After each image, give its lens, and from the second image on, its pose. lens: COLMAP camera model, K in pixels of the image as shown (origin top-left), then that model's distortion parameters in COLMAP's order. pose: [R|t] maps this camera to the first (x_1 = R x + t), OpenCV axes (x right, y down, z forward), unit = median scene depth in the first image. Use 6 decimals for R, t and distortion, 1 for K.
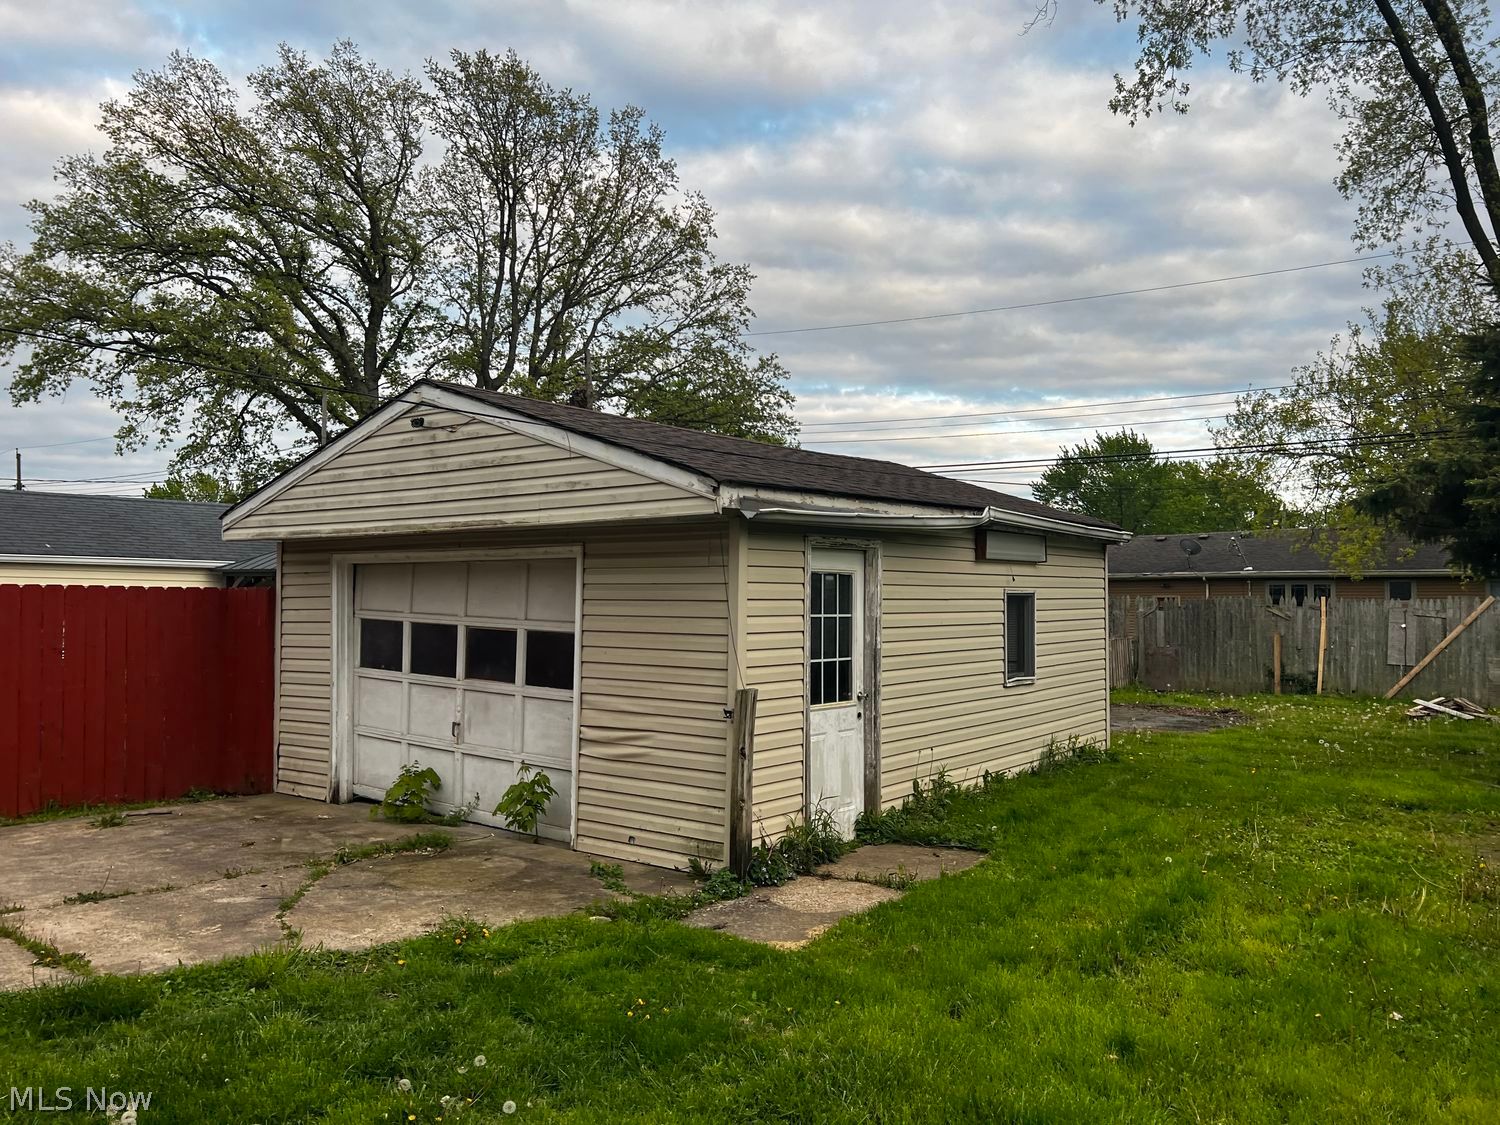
lens RADIAL K [[1133.4, 0, 757.5], [0, 1133.4, 563.9], [0, 0, 1]] dist [0.070547, -0.073151]
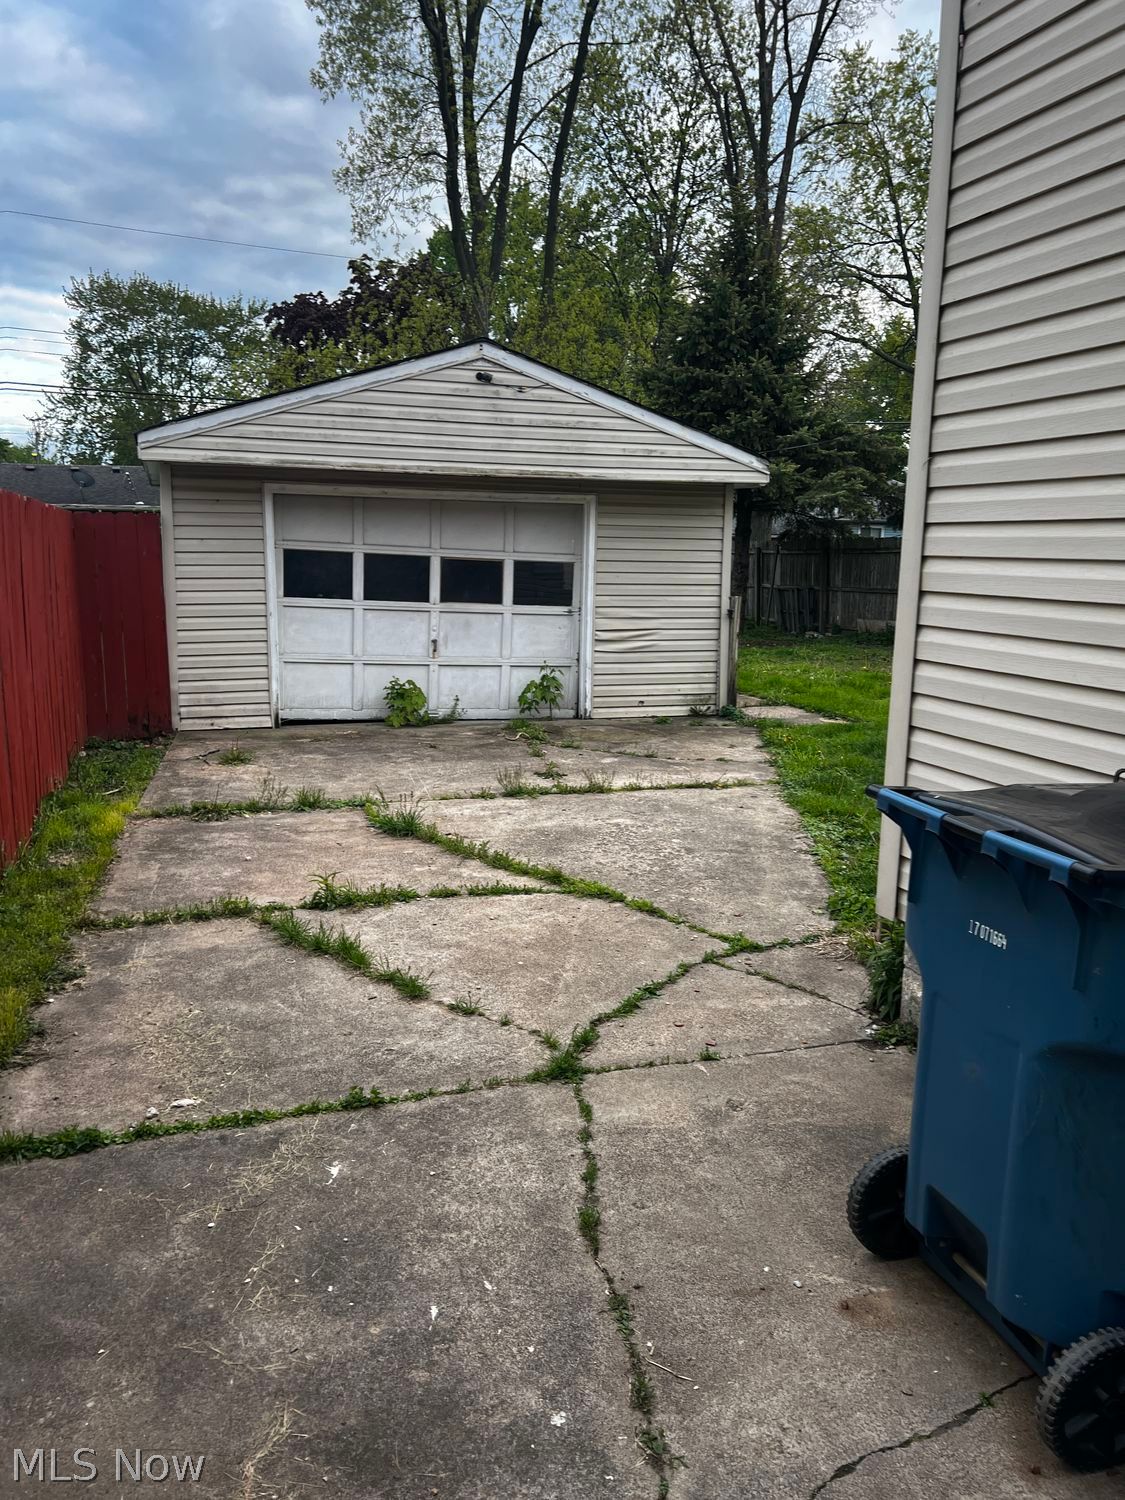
lens RADIAL K [[1133.4, 0, 561.9], [0, 1133.4, 754.3], [0, 0, 1]] dist [0.070547, -0.073151]
pose [[0.562317, -0.143072, 0.814451, -1.170423], [-0.041049, 0.978875, 0.200297, 0.014241], [-0.825903, -0.146063, 0.544565, 0.234202]]
